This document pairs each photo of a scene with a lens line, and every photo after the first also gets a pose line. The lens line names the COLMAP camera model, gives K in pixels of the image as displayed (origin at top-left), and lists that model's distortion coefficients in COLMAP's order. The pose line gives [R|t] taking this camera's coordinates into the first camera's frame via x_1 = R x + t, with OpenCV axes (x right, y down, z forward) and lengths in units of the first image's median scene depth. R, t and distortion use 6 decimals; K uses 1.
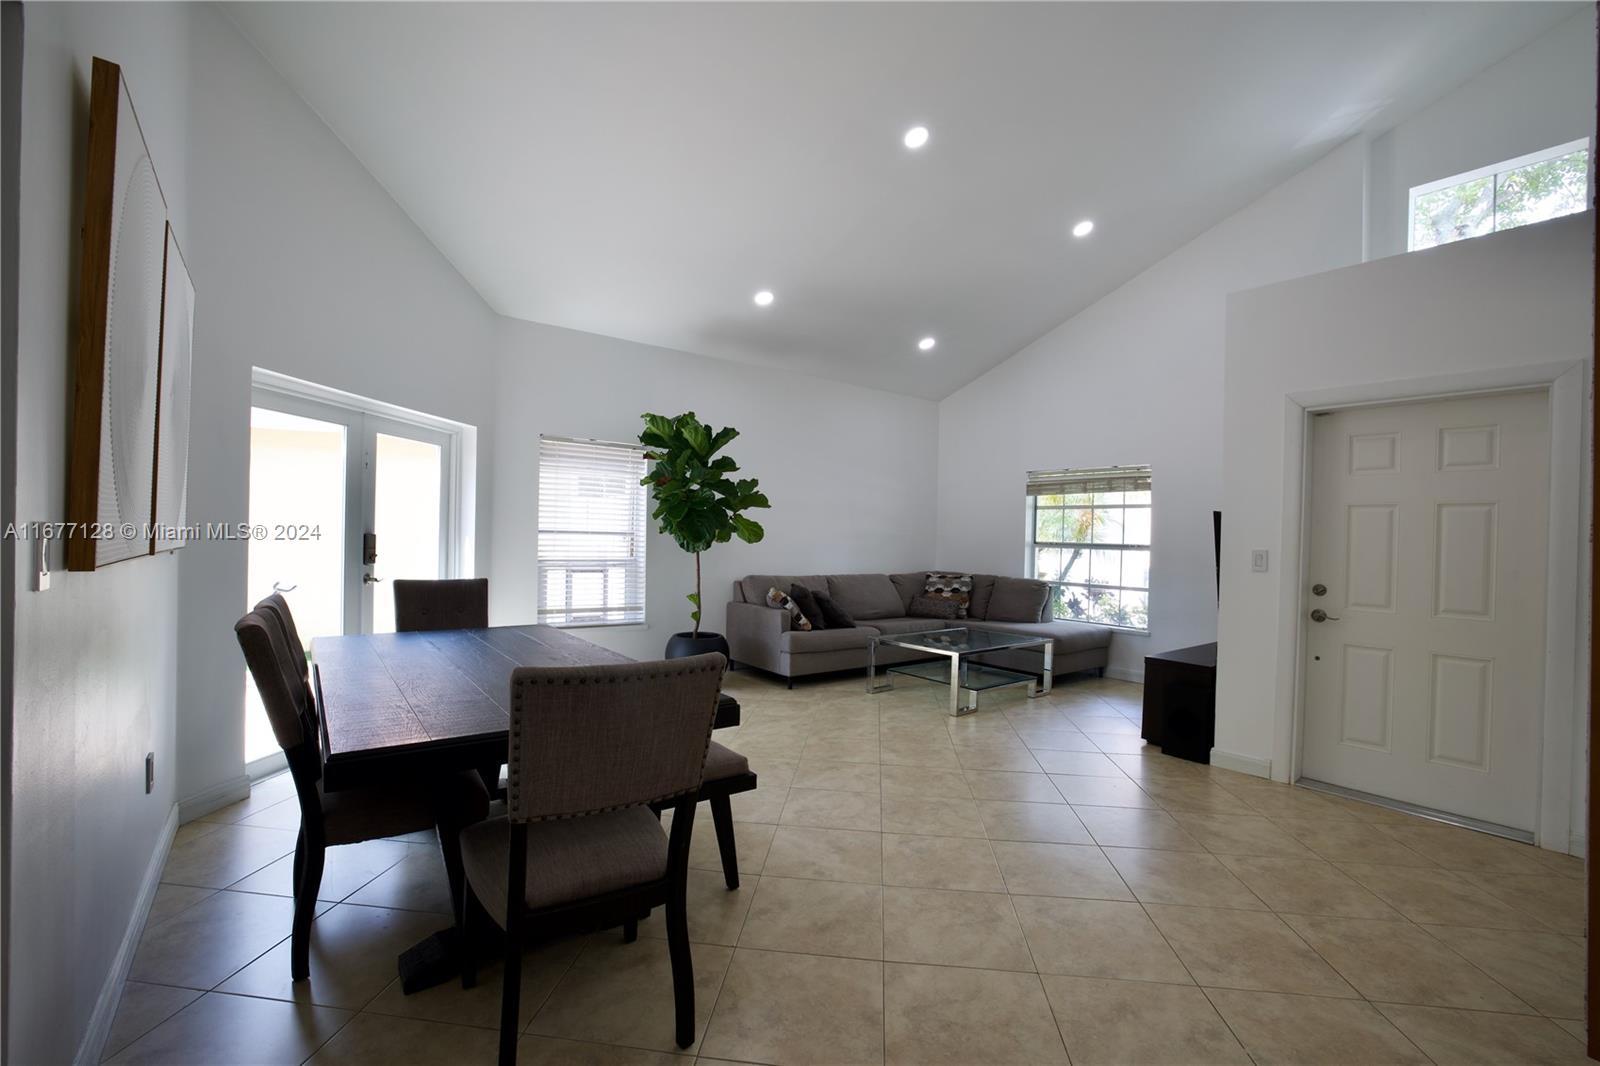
lens RADIAL K [[686.9, 0, 799.6], [0, 686.9, 540.4], [0, 0, 1]] dist [-0.051782, 0.019672]
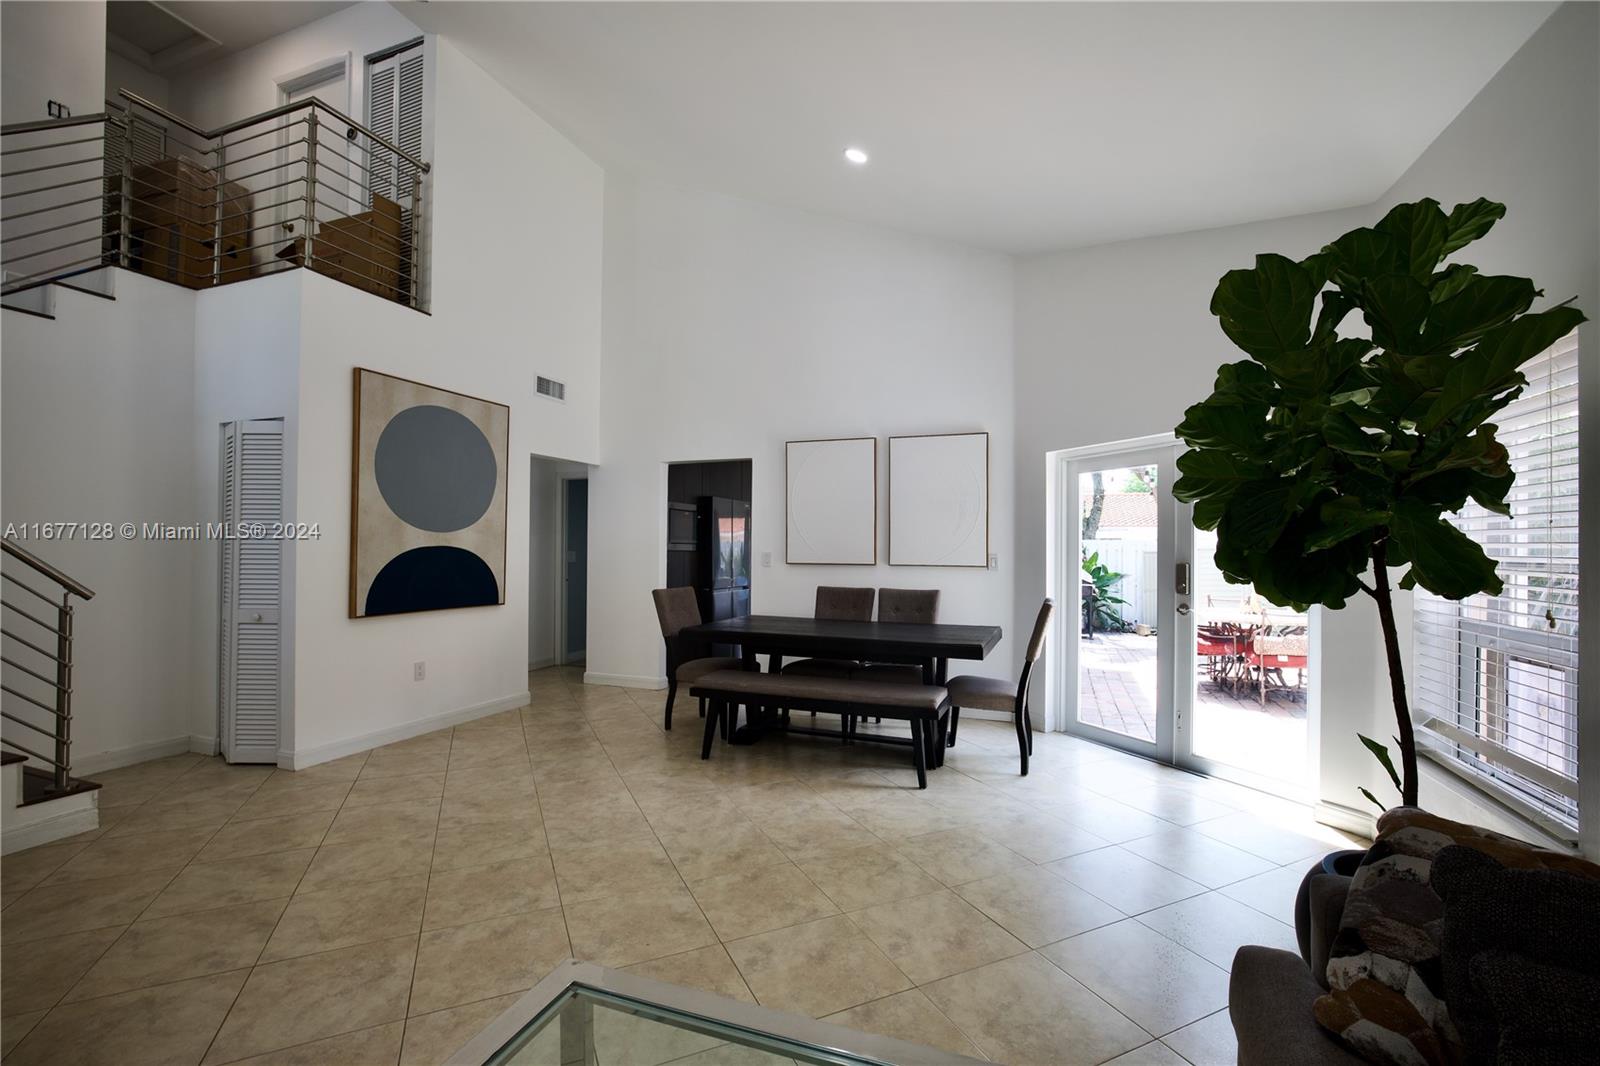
lens RADIAL K [[686.9, 0, 799.6], [0, 686.9, 540.4], [0, 0, 1]] dist [-0.051782, 0.019672]
pose [[-0.855092, -0.037146, -0.517144, 0.400609], [-0.032455, 0.999309, -0.018116, -0.008289], [0.517460, 0.001293, -0.855706, 1.712104]]
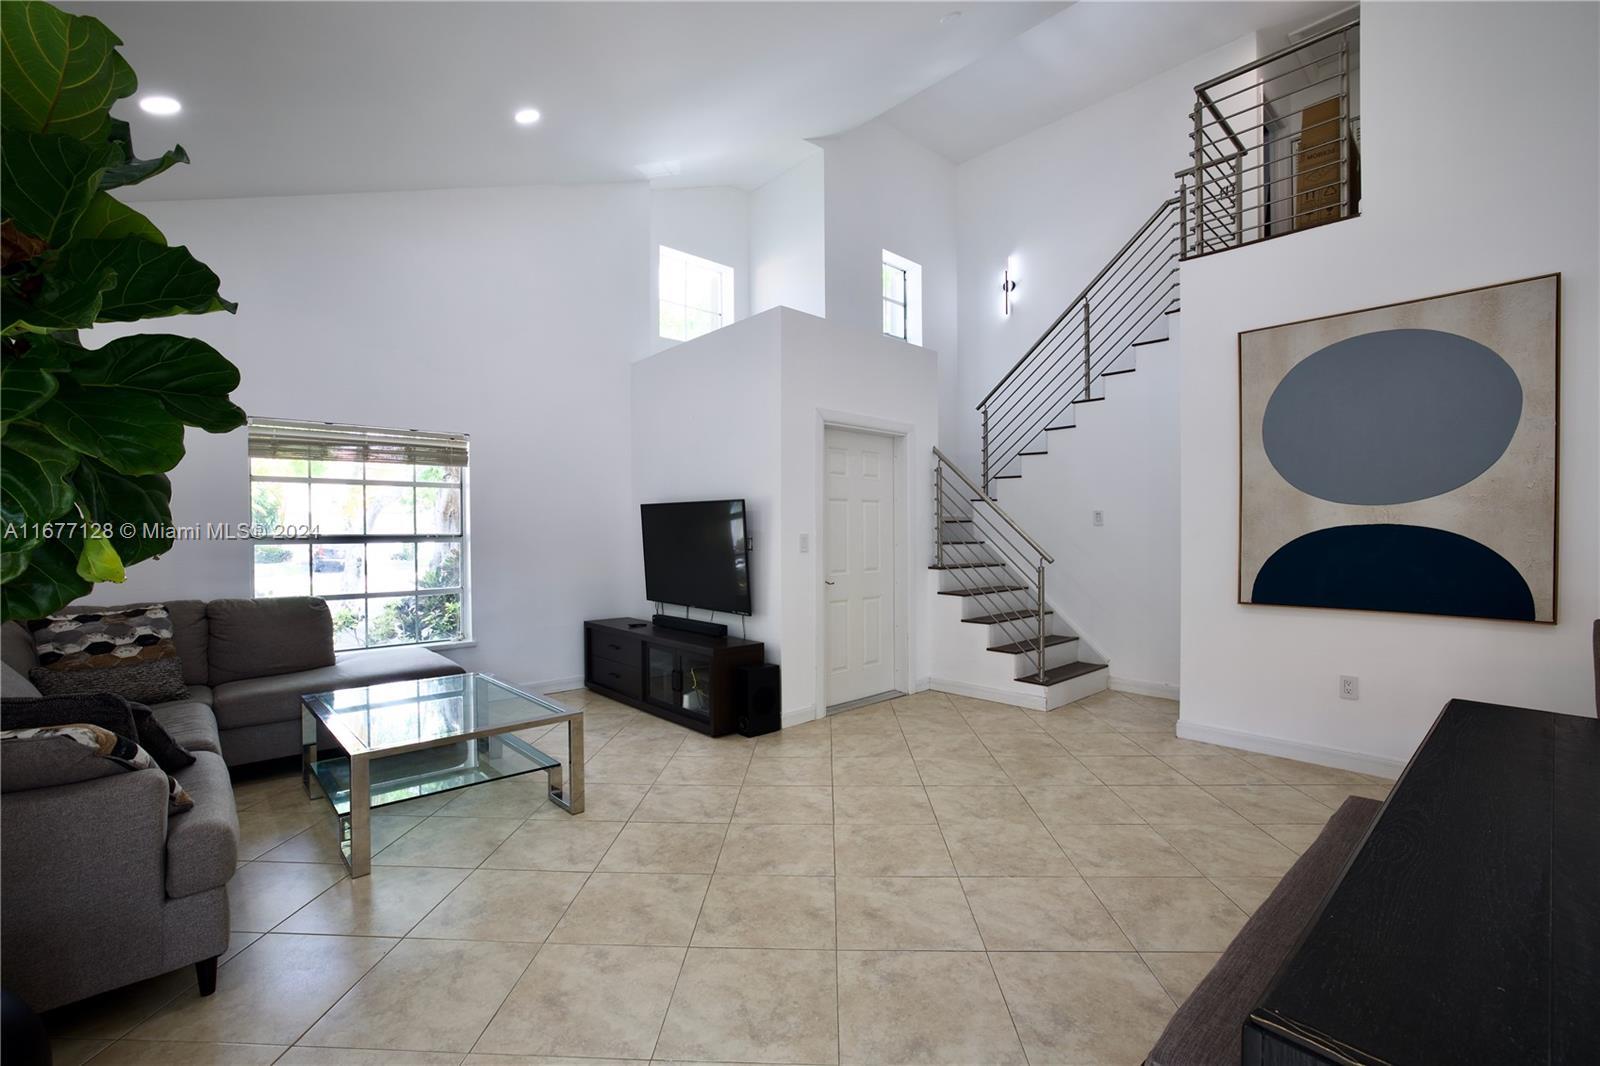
lens RADIAL K [[686.9, 0, 799.6], [0, 686.9, 540.4], [0, 0, 1]] dist [-0.051782, 0.019672]
pose [[-0.074746, -0.038176, 0.996472, -0.538595], [0.011135, 0.999173, 0.039115, -0.021602], [-0.997140, 0.014019, -0.074259, 1.122110]]
